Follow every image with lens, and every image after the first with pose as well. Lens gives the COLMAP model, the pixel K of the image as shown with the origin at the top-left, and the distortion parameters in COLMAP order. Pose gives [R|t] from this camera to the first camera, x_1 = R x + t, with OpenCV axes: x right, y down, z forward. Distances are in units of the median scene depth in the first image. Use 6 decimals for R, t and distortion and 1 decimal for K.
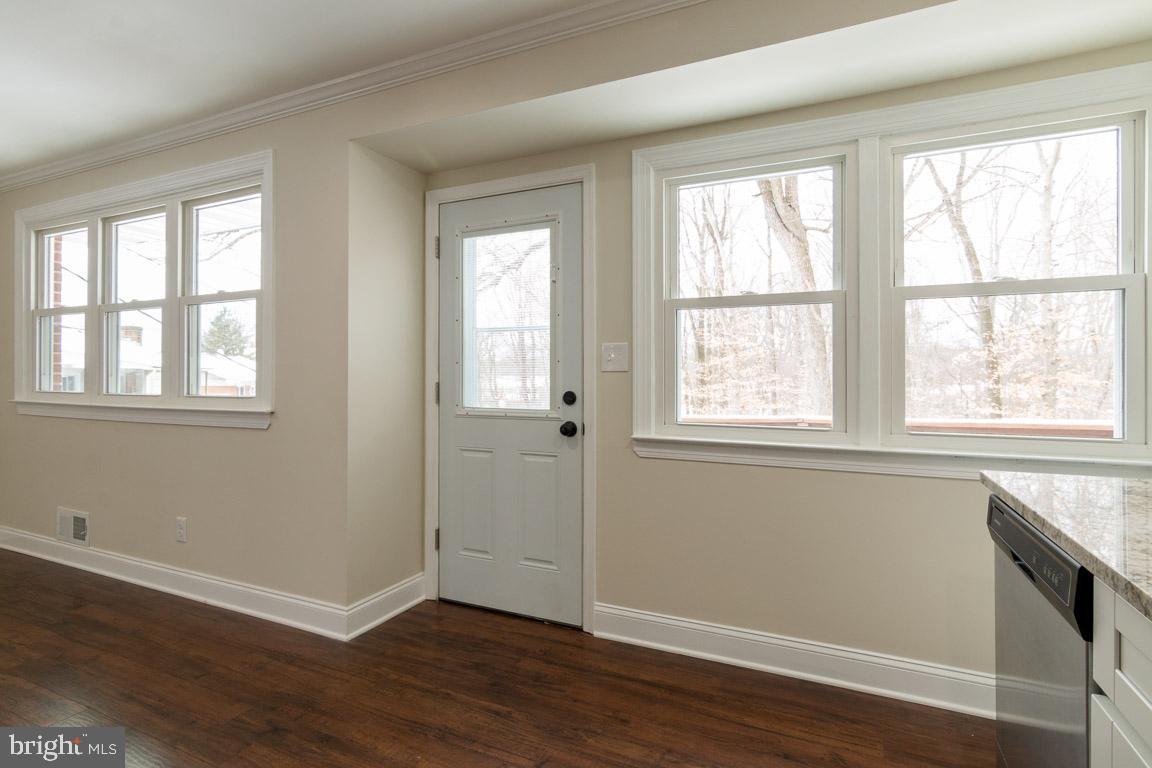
lens RADIAL K [[578.9, 0, 572.4], [0, 578.9, 377.1], [0, 0, 1]] dist [0.002848, 0.001359]
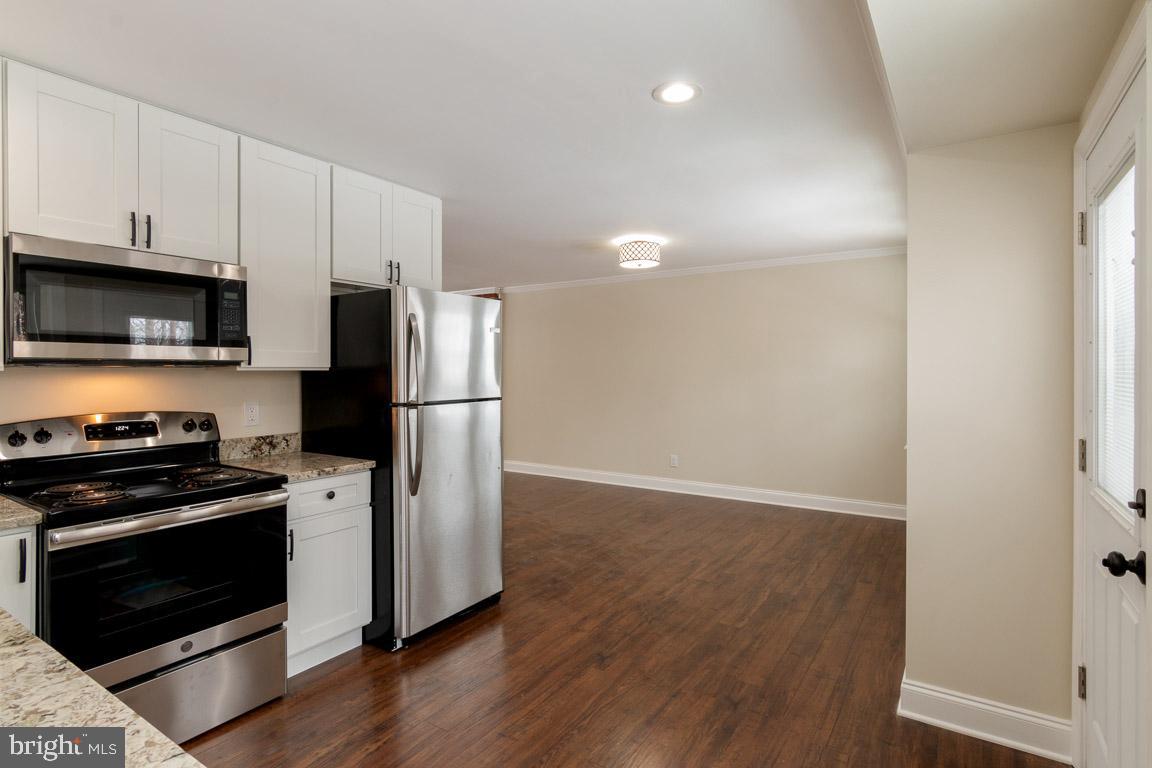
lens RADIAL K [[578.9, 0, 572.4], [0, 578.9, 377.1], [0, 0, 1]] dist [0.002848, 0.001359]
pose [[-0.149063, 0.009758, -0.988780, 0.566422], [0.003782, 0.999950, 0.009298, -0.078036], [0.988820, -0.002354, -0.149092, 0.627924]]
